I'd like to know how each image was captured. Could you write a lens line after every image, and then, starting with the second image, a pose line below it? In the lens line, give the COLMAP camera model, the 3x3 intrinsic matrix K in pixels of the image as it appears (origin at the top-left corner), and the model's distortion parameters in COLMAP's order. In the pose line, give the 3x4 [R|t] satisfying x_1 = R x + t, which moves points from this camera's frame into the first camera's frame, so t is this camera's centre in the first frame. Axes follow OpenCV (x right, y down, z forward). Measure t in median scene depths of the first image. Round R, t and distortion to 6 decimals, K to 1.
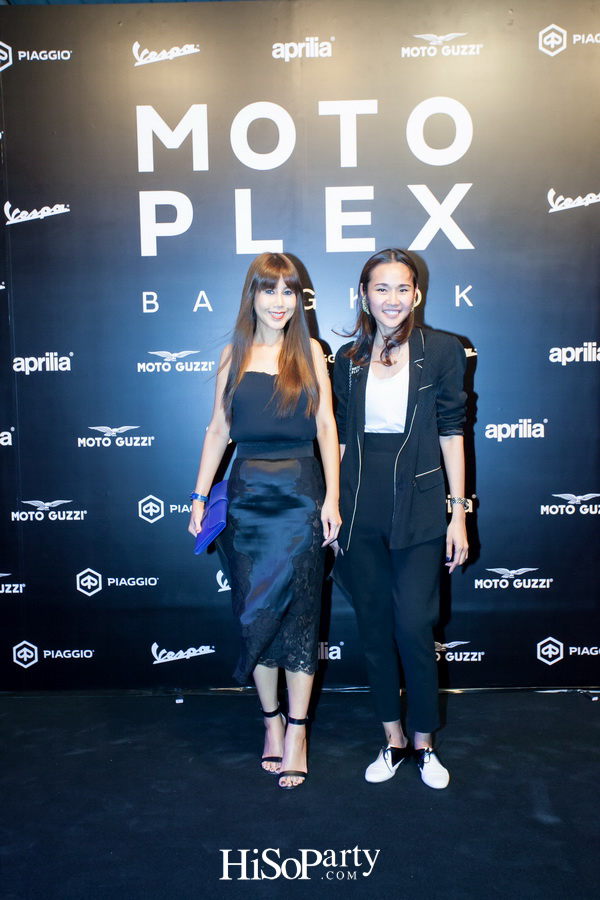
lens RADIAL K [[968.9, 0, 300.0], [0, 968.9, 450.0], [0, 0, 1]] dist [0.004828, 0.127291]
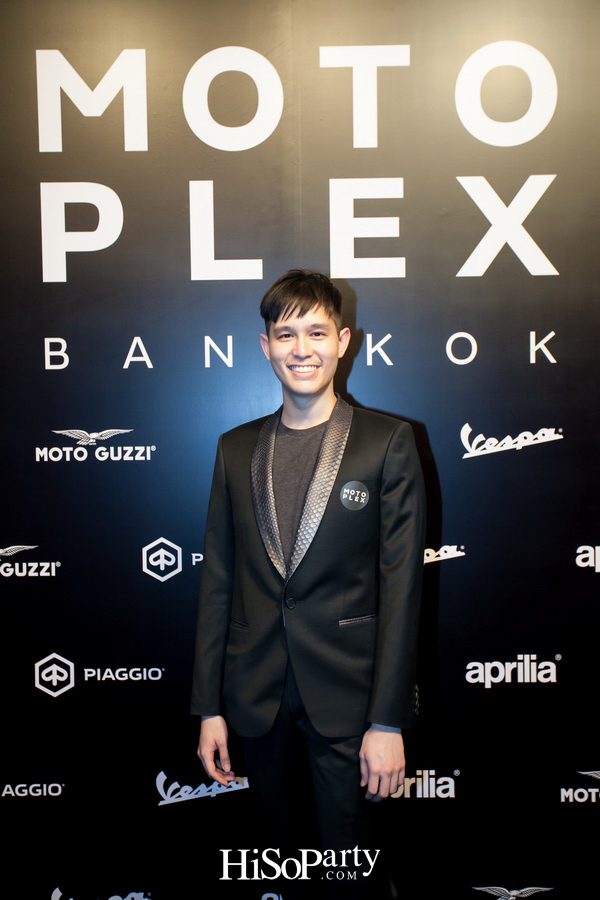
lens RADIAL K [[968.9, 0, 300.0], [0, 968.9, 450.0], [0, 0, 1]] dist [0.004828, 0.127291]
pose [[0.999697, 0.004270, 0.024231, -0.008030], [-0.003220, 0.999060, -0.043223, -0.061552], [-0.024393, 0.043132, 0.998772, 0.357738]]
